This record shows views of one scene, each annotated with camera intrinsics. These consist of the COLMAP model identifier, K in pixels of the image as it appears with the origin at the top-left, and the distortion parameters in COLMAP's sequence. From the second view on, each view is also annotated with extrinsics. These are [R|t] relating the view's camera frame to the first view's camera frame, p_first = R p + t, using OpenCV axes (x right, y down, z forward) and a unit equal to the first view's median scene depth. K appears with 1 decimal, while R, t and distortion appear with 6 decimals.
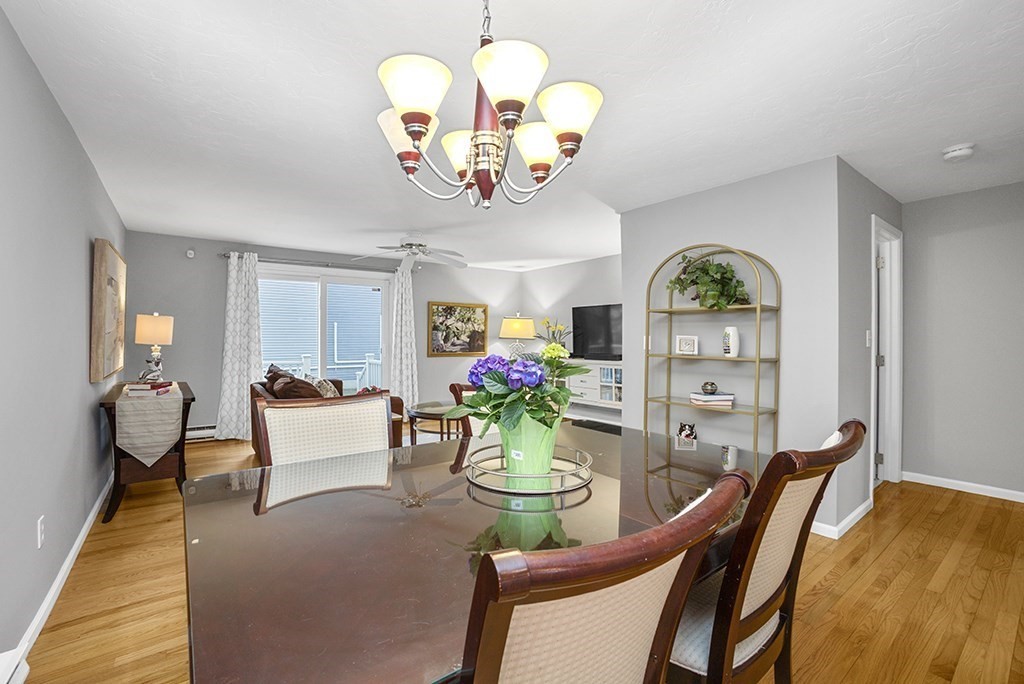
lens RADIAL K [[450.4, 0, 508.8], [0, 450.4, 338.4], [0, 0, 1]] dist [-0.075512, 0.027081]
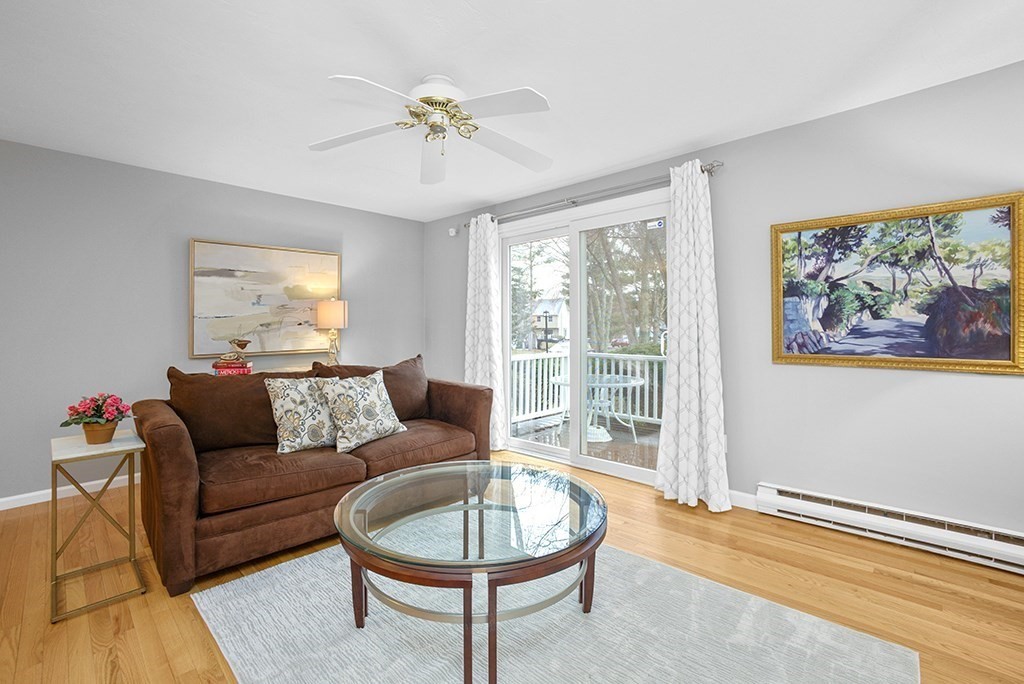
lens RADIAL K [[450.4, 0, 508.8], [0, 450.4, 338.4], [0, 0, 1]] dist [-0.075512, 0.027081]
pose [[0.178567, 0.012293, -0.983851, 0.164343], [0.001098, 0.999919, 0.012693, 0.013856], [0.983927, -0.003347, 0.178539, 0.680049]]
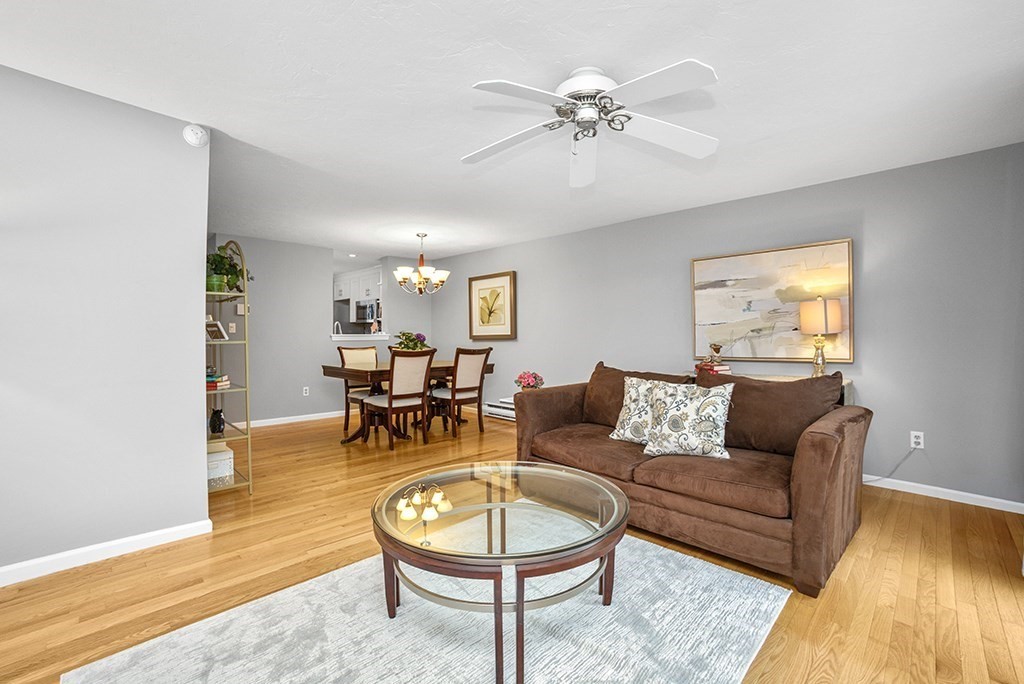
lens RADIAL K [[450.4, 0, 508.8], [0, 450.4, 338.4], [0, 0, 1]] dist [-0.075512, 0.027081]
pose [[-0.988512, -0.000994, -0.151136, -0.047076], [-0.002378, 0.999957, 0.008978, 0.009246], [0.151121, 0.009234, -0.988472, 0.976717]]
